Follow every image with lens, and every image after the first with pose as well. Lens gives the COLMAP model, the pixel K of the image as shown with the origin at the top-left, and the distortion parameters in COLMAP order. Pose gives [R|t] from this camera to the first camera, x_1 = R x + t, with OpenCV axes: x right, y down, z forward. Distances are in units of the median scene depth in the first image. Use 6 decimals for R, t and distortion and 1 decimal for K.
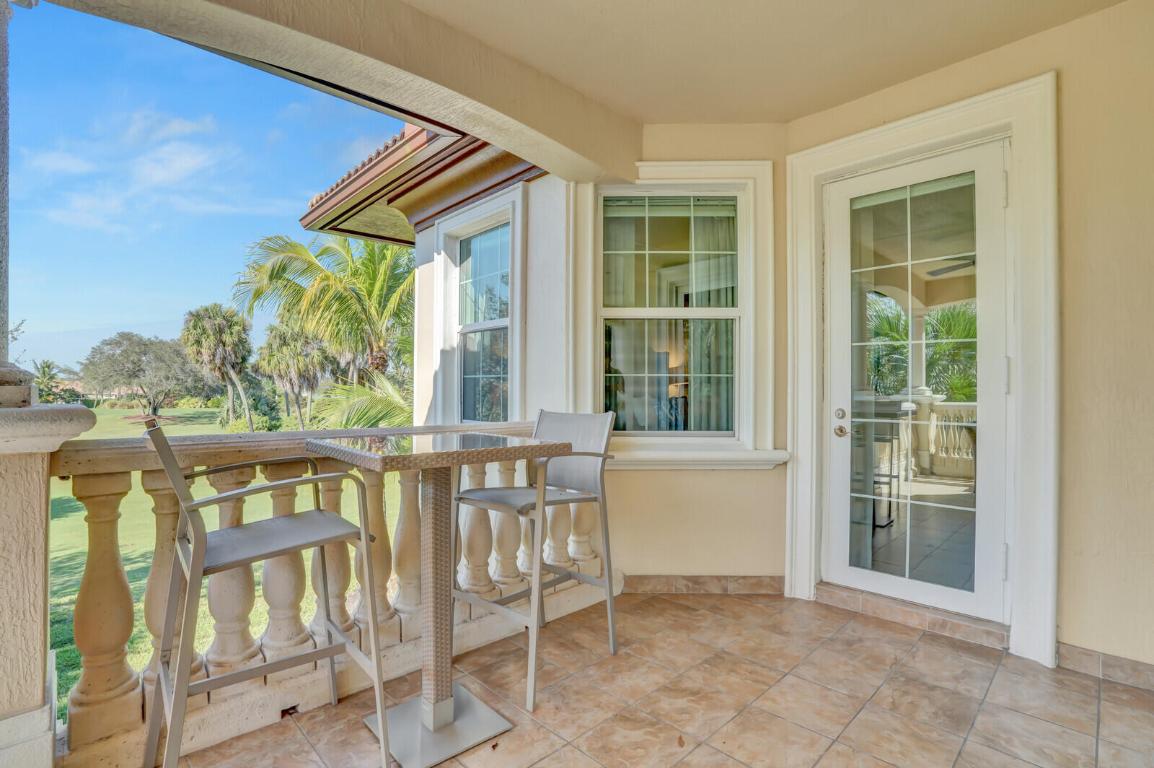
lens RADIAL K [[543.0, 0, 577.0], [0, 543.0, 384.0], [0, 0, 1]] dist [-0.036011, 0.000472]
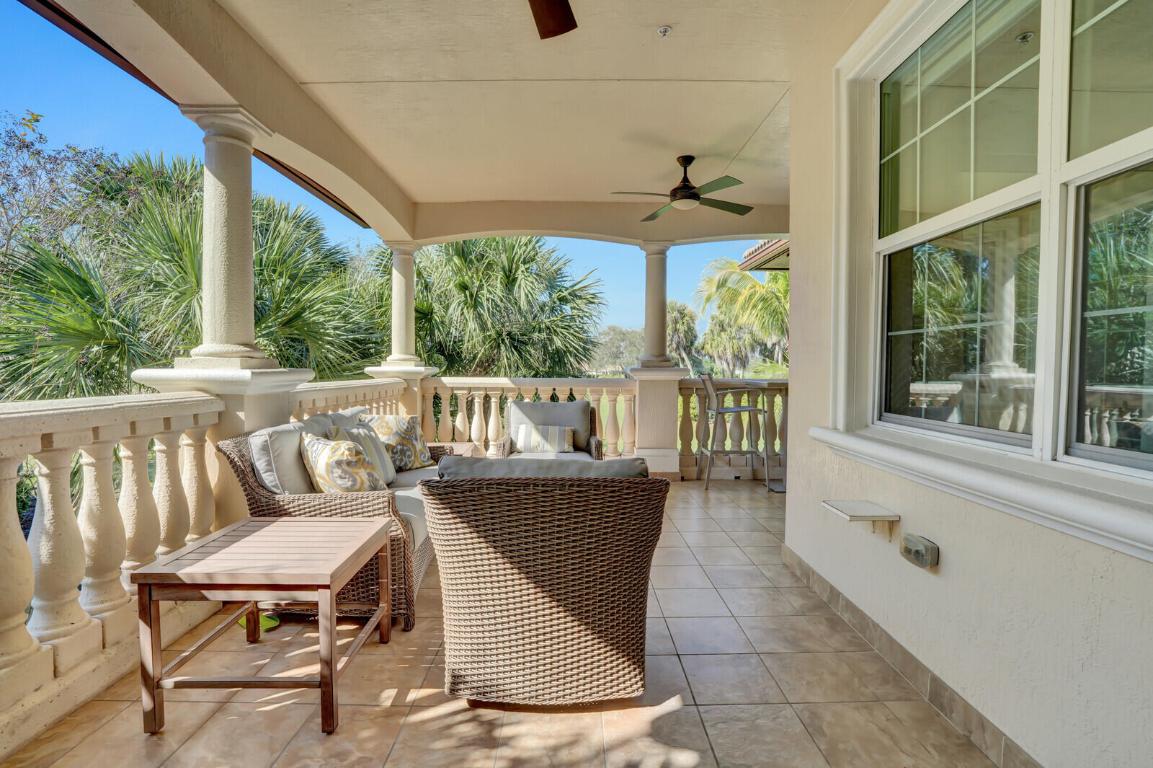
lens RADIAL K [[534.0, 0, 576.5], [0, 534.0, 384.0], [0, 0, 1]] dist [-0.039718, -0.000169]
pose [[0.724062, 0.023789, -0.689324, 0.050829], [0.003487, 0.999266, 0.038149, 0.000634], [0.689726, -0.030026, 0.723448, -0.106252]]
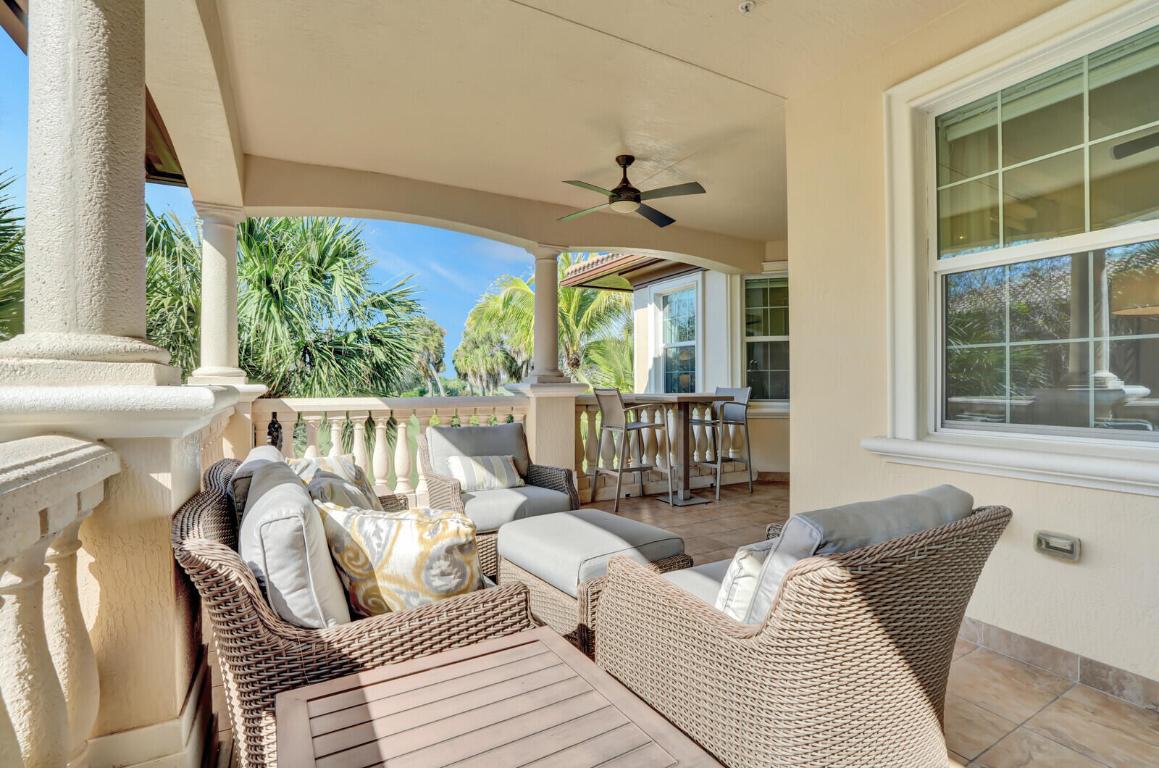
lens RADIAL K [[535.4, 0, 579.5], [0, 535.4, 384.0], [0, 0, 1]] dist [-0.034812, 0.000221]
pose [[0.966028, -0.006210, -0.258361, -0.004099], [0.008712, 0.999926, 0.008541, 0.001077], [0.258289, -0.010501, 0.966011, -0.113817]]
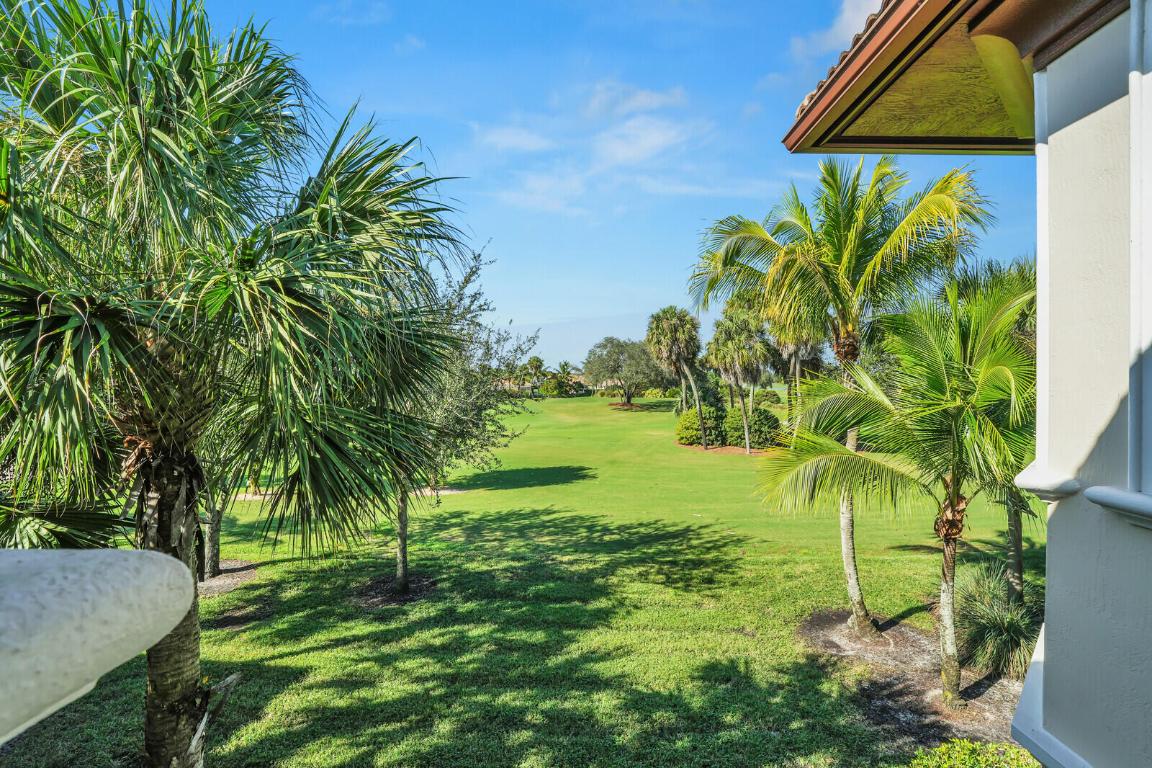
lens RADIAL K [[533.5, 0, 576.0], [0, 533.5, 384.0], [0, 0, 1]] dist [-0.039718, -0.000169]
pose [[0.716577, -0.000345, -0.697508, -0.043477], [0.011459, 0.999871, 0.011278, -0.001578], [0.697414, -0.016074, 0.716489, 0.060373]]
